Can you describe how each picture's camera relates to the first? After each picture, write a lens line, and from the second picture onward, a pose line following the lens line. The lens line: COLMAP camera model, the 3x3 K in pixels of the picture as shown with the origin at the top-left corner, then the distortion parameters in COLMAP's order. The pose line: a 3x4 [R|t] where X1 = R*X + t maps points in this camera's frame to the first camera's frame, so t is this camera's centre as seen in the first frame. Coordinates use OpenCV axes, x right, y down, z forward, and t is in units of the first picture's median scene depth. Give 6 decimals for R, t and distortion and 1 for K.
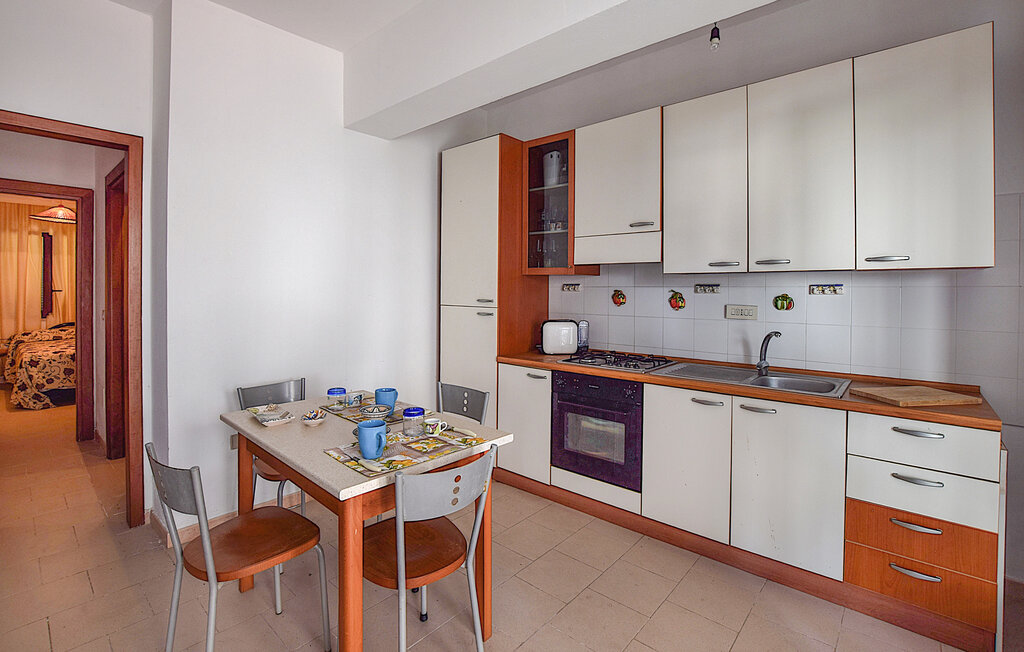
lens RADIAL K [[465.4, 0, 481.5], [0, 465.4, 291.6], [0, 0, 1]] dist [-0.012420, 0.000712]
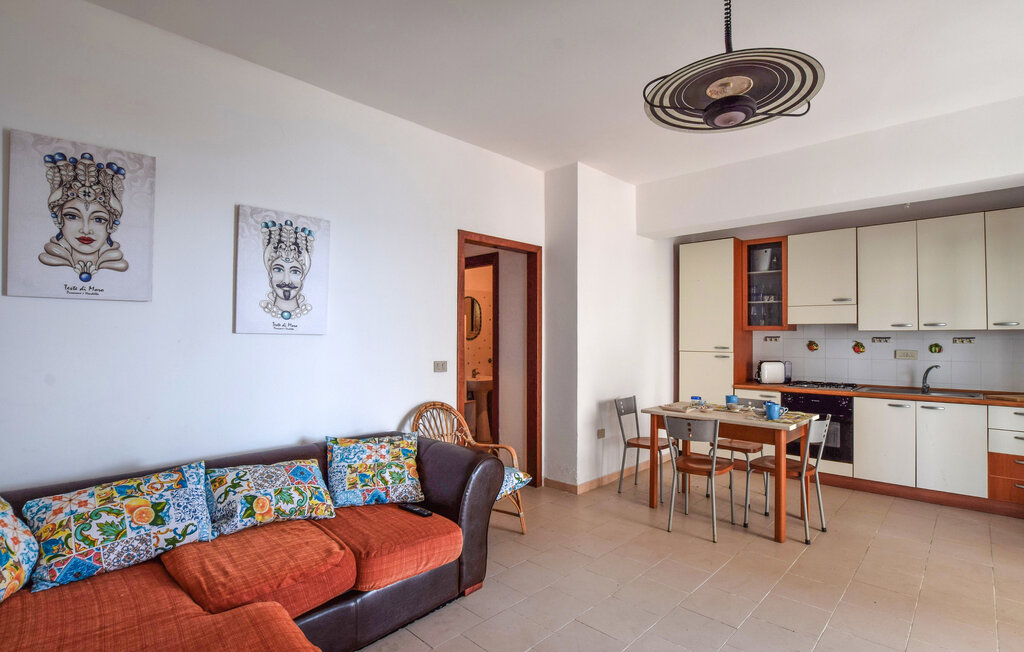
lens RADIAL K [[486.2, 0, 512.6], [0, 486.2, 329.9], [0, 0, 1]] dist [-0.021037, 0.005128]
pose [[0.999941, 0.000940, -0.010776, -0.817218], [-0.001195, 0.999719, -0.023662, -0.000040], [0.010751, 0.023674, 0.999662, -0.710353]]
